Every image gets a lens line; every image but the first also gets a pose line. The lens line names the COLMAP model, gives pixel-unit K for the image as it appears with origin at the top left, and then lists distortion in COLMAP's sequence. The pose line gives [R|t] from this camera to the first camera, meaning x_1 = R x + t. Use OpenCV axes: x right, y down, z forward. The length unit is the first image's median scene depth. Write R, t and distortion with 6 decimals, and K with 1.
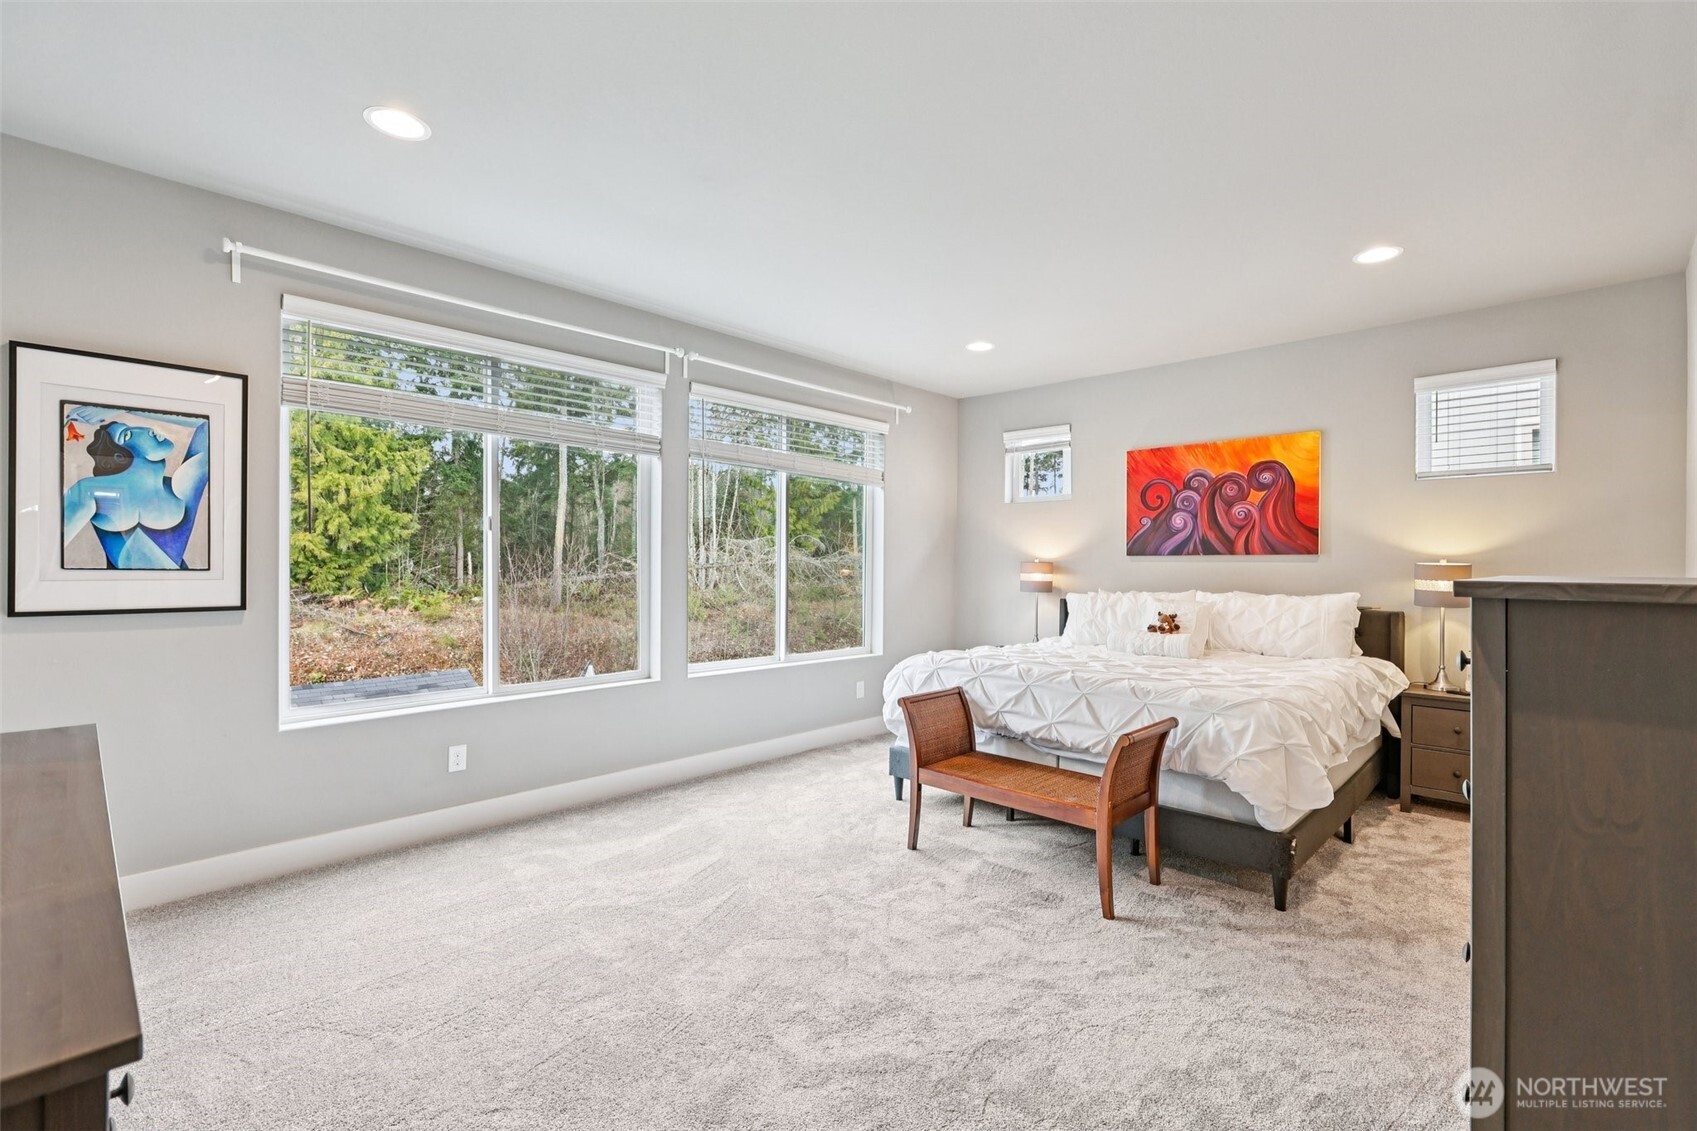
lens RADIAL K [[759.0, 0, 837.1], [0, 759.0, 564.6], [0, 0, 1]] dist [0.000865, 0.000232]
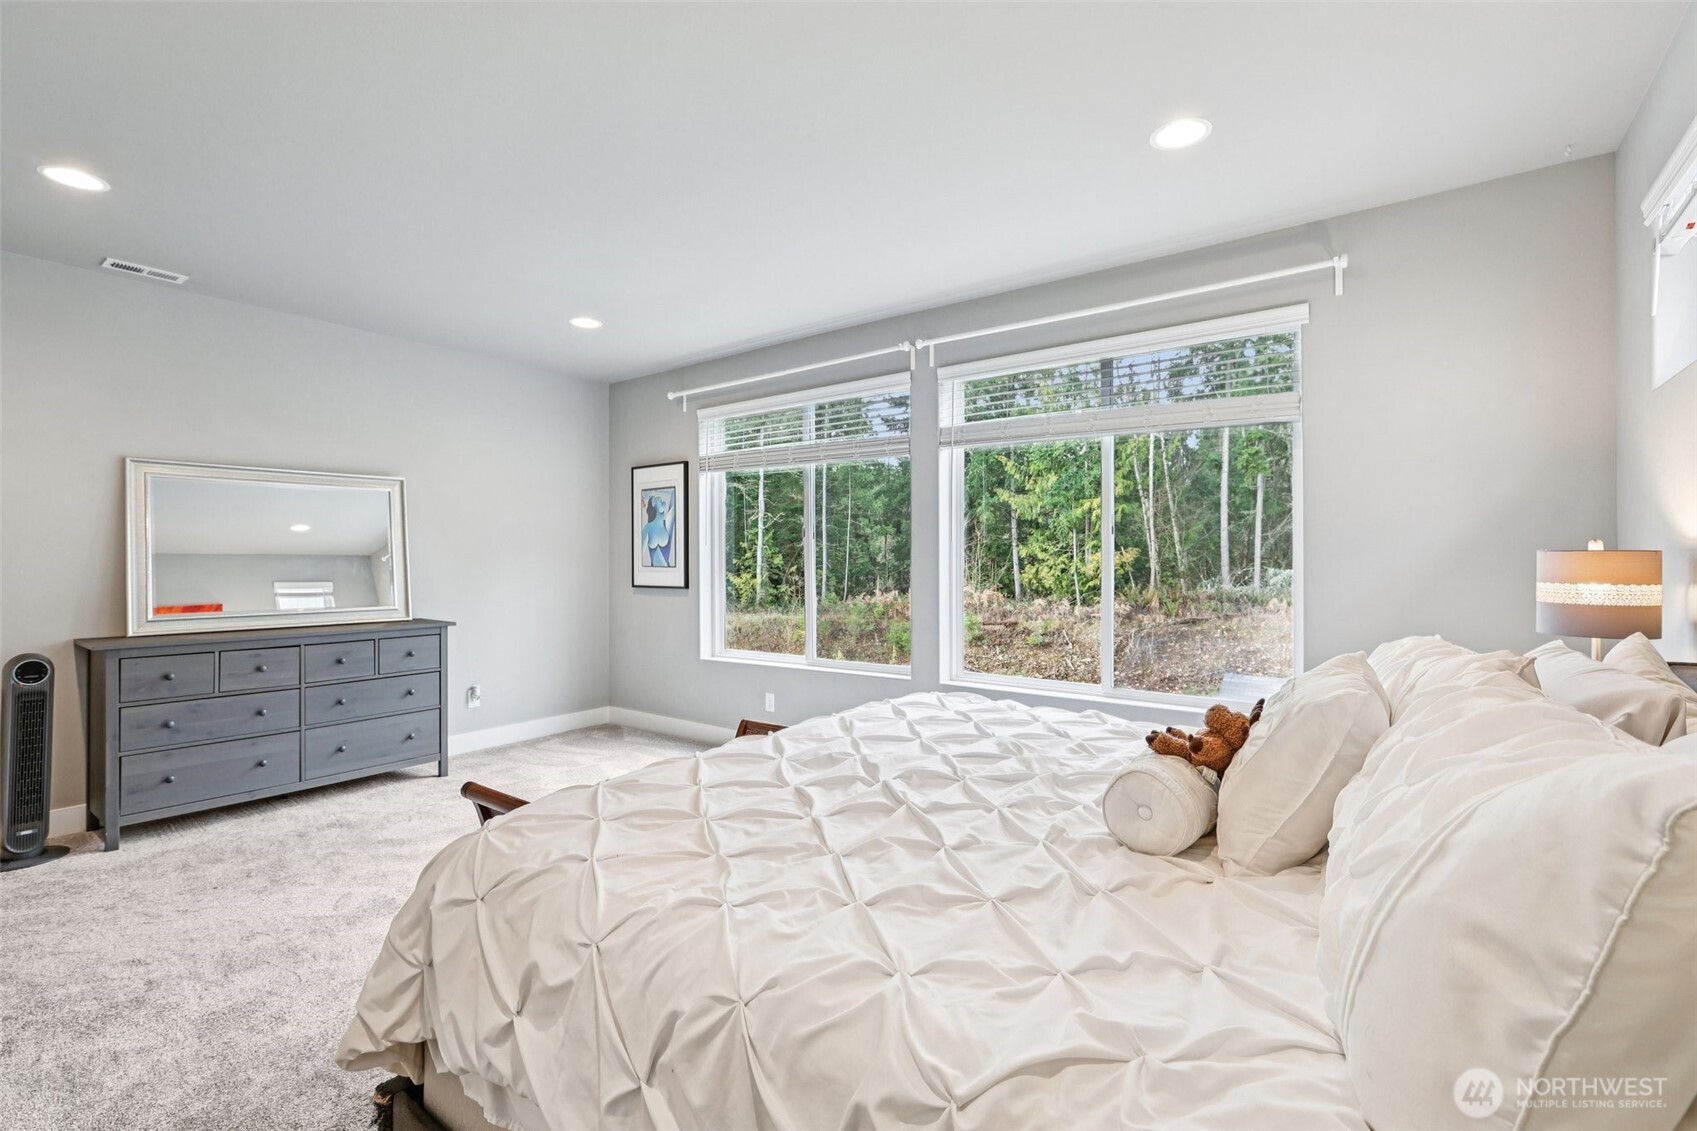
lens RADIAL K [[759.0, 0, 837.2], [0, 759.0, 571.0], [0, 0, 1]] dist [0.000865, 0.000232]
pose [[0.125205, 0.003251, -0.992126, 1.096728], [0.000636, 0.999994, 0.003357, 0.010583], [0.992131, -0.001052, 0.125202, 1.142656]]
